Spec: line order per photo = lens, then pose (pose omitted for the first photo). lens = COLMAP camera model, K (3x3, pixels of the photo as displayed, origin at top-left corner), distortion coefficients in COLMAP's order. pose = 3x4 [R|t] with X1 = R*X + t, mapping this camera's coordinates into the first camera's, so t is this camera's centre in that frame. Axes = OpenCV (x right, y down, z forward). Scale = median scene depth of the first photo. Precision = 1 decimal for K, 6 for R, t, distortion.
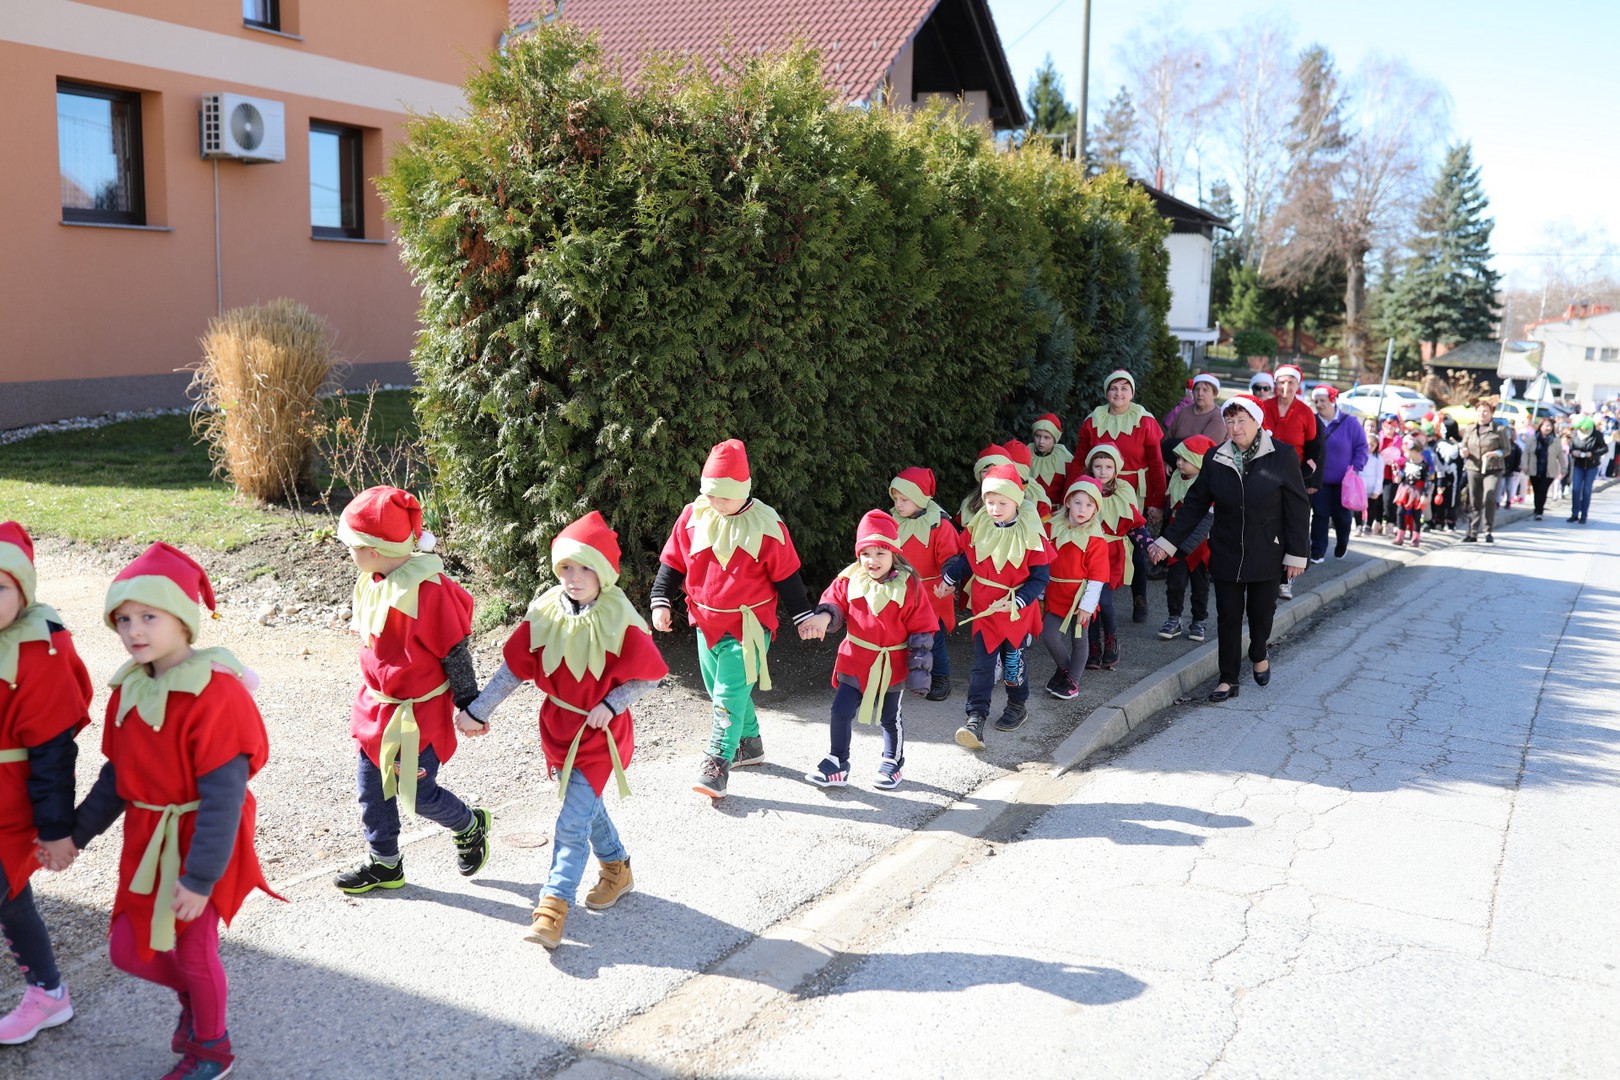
lens RADIAL K [[1566.8, 0, 809.6], [0, 1566.8, 541.6], [0, 0, 1]] dist [-0.001205, 0.000000]
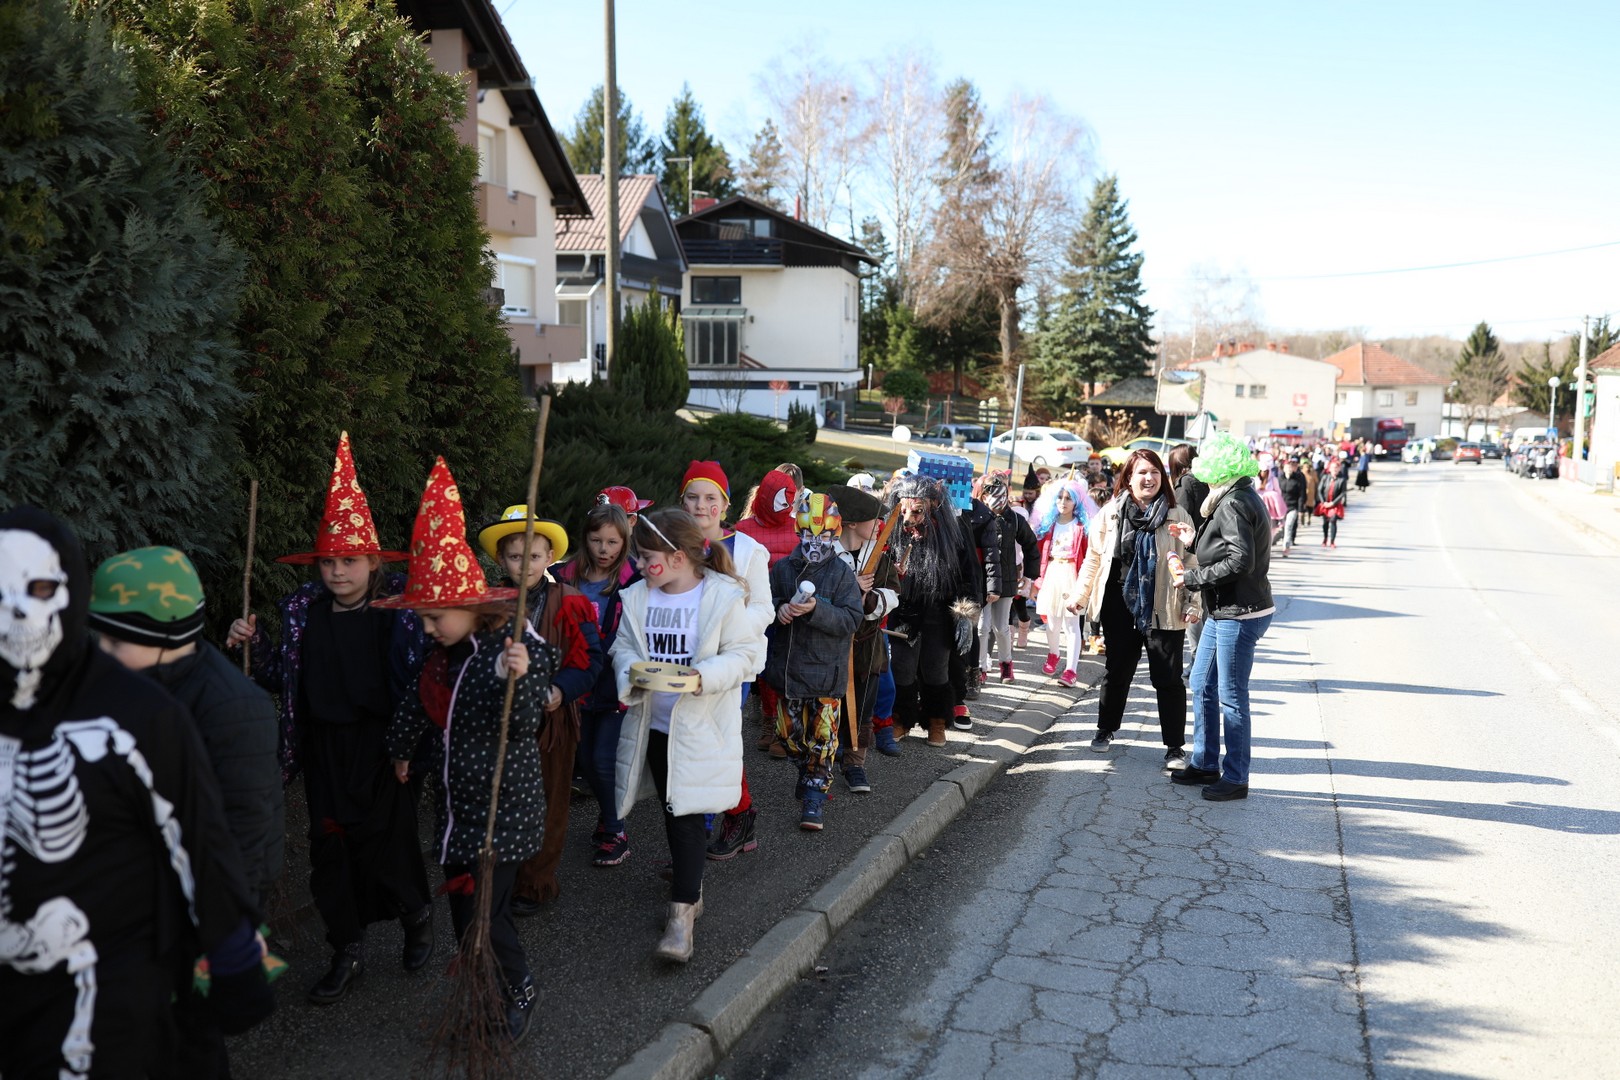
lens RADIAL K [[1566.8, 0, 807.9], [0, 1566.8, 537.4], [0, 0, 1]] dist [-0.001205, 0.000000]
pose [[0.980908, -0.038961, 0.190531, 0.041734], [0.045789, 0.998452, -0.031567, -0.009307], [-0.189006, 0.039689, 0.981173, 0.094944]]
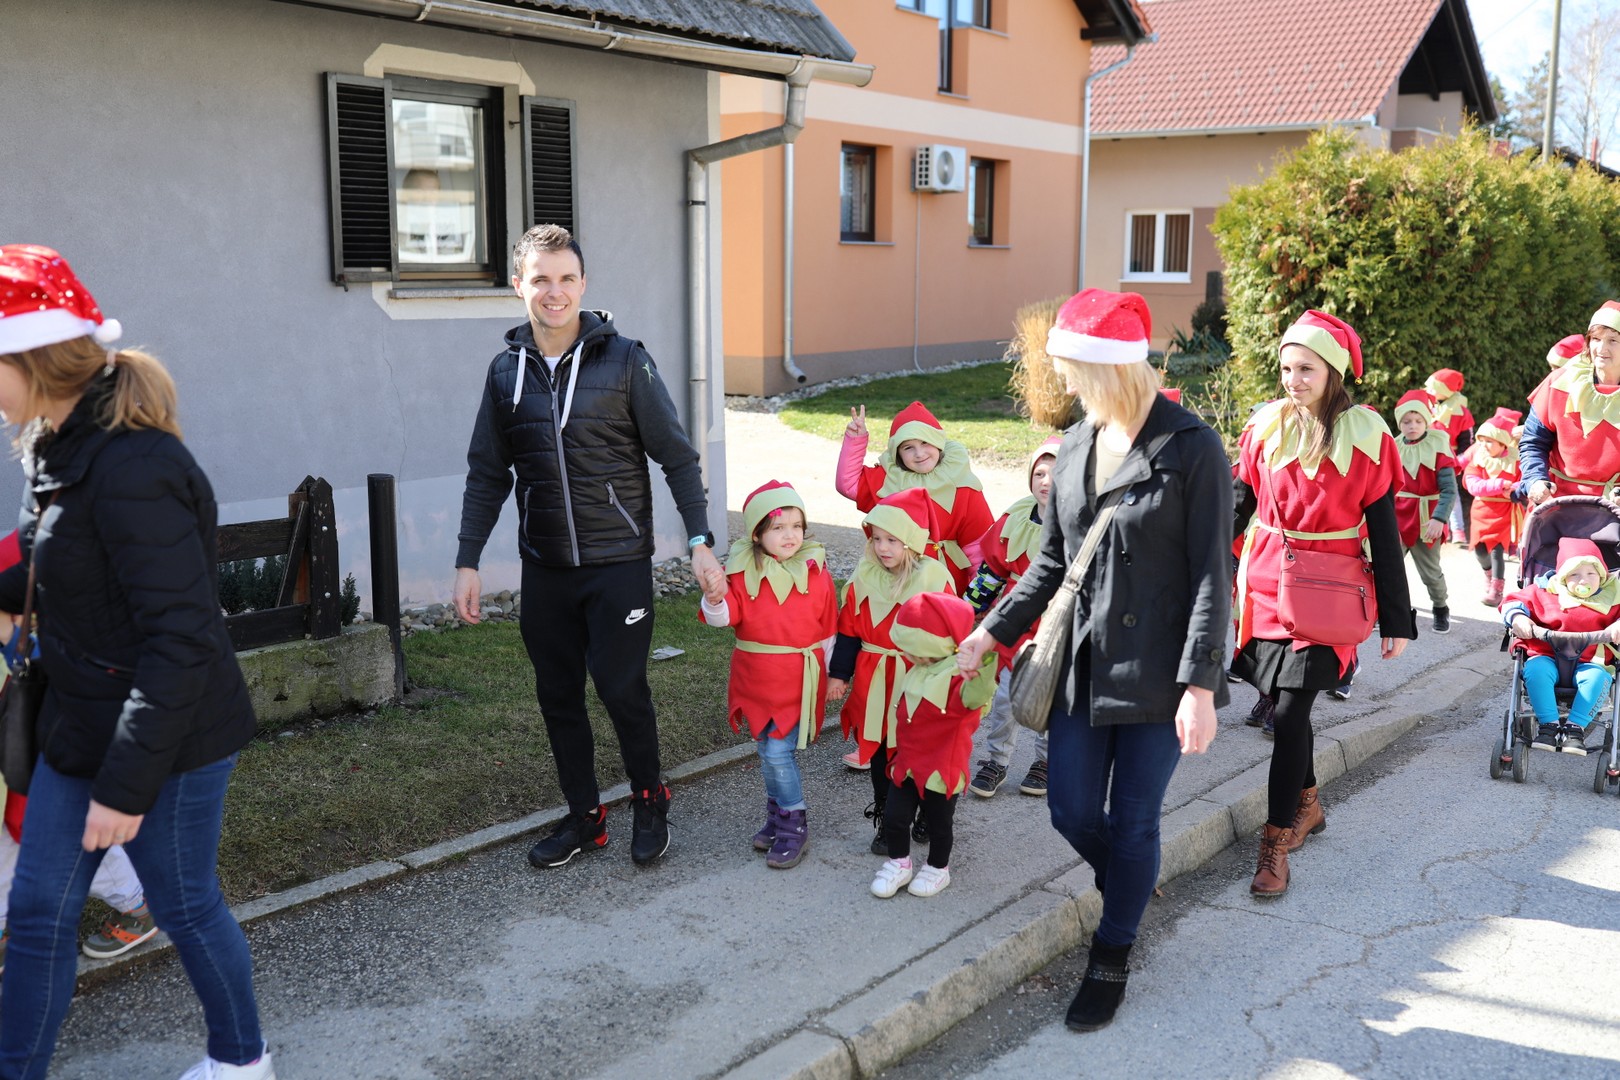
lens RADIAL K [[1566.8, 0, 810.8], [0, 1566.8, 543.1], [0, 0, 1]] dist [-0.001205, 0.000000]
pose [[0.974661, 0.020055, -0.222788, -0.028637], [-0.016888, 0.999728, 0.016110, 0.007945], [0.223051, -0.011939, 0.974734, -0.066292]]
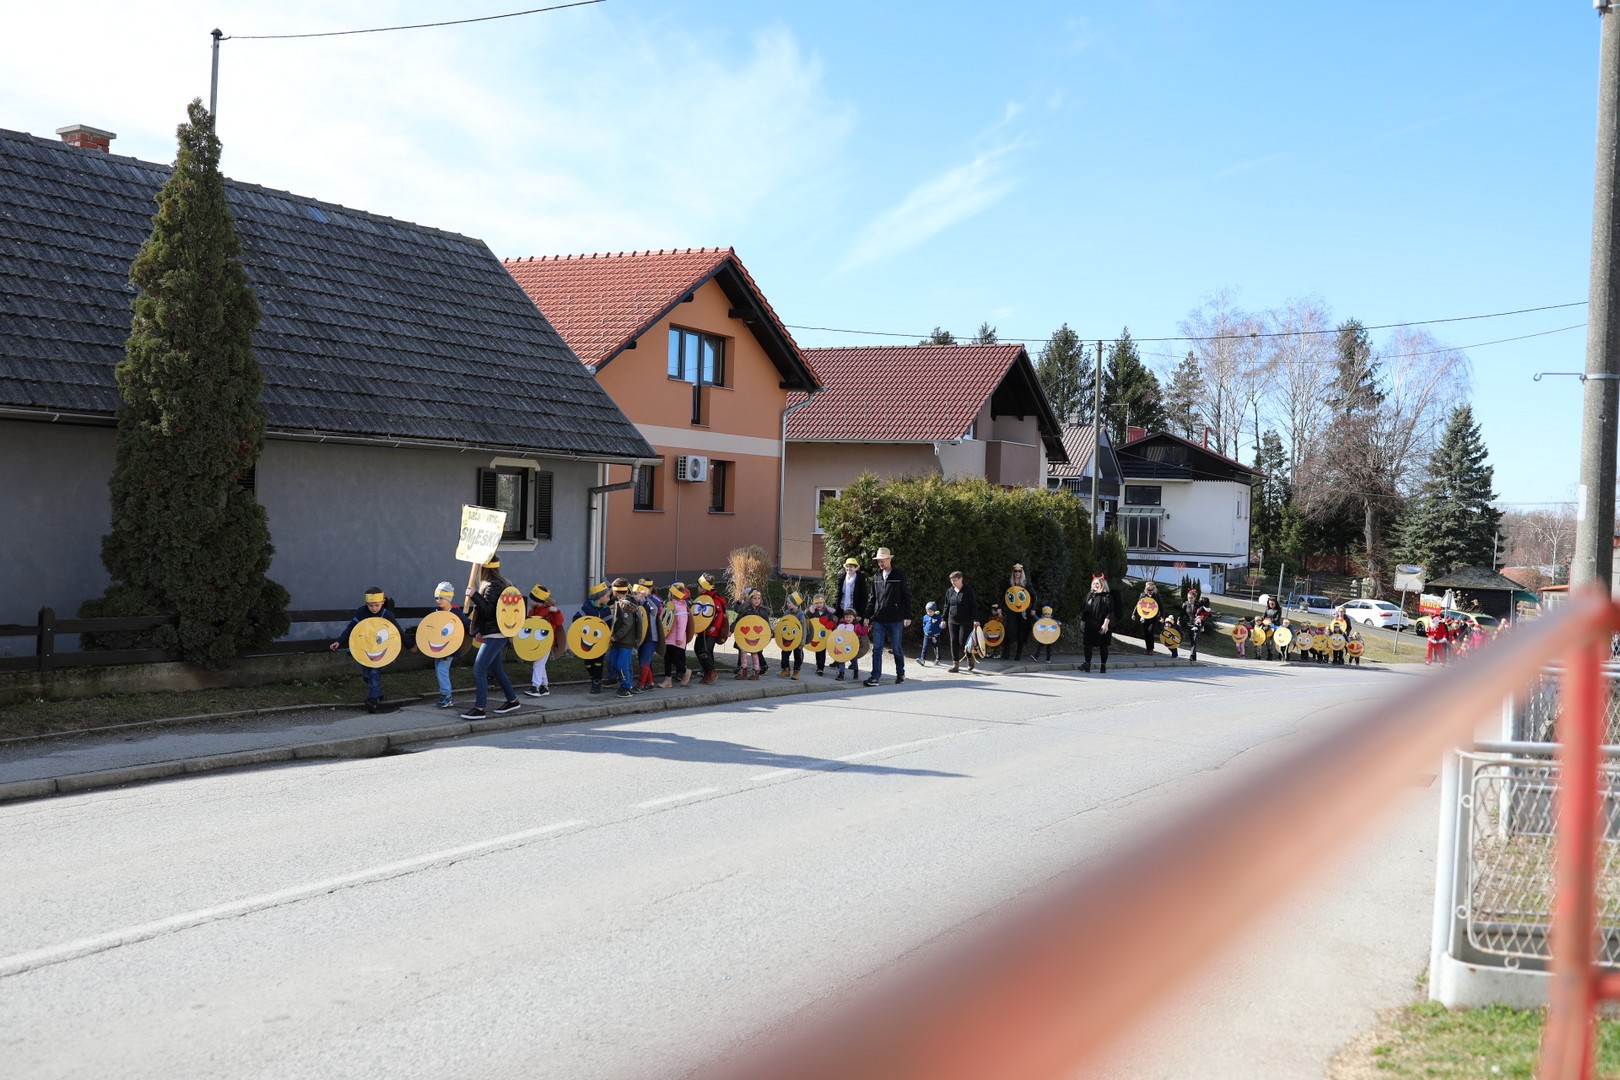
lens RADIAL K [[1566.8, 0, 802.8], [0, 1566.8, 541.2], [0, 0, 1]] dist [-0.001205, 0.000000]
pose [[0.997018, 0.010468, -0.076451, -0.002829], [-0.020949, 0.990266, -0.137602, 0.029341], [0.074266, 0.138794, 0.987533, -0.231644]]
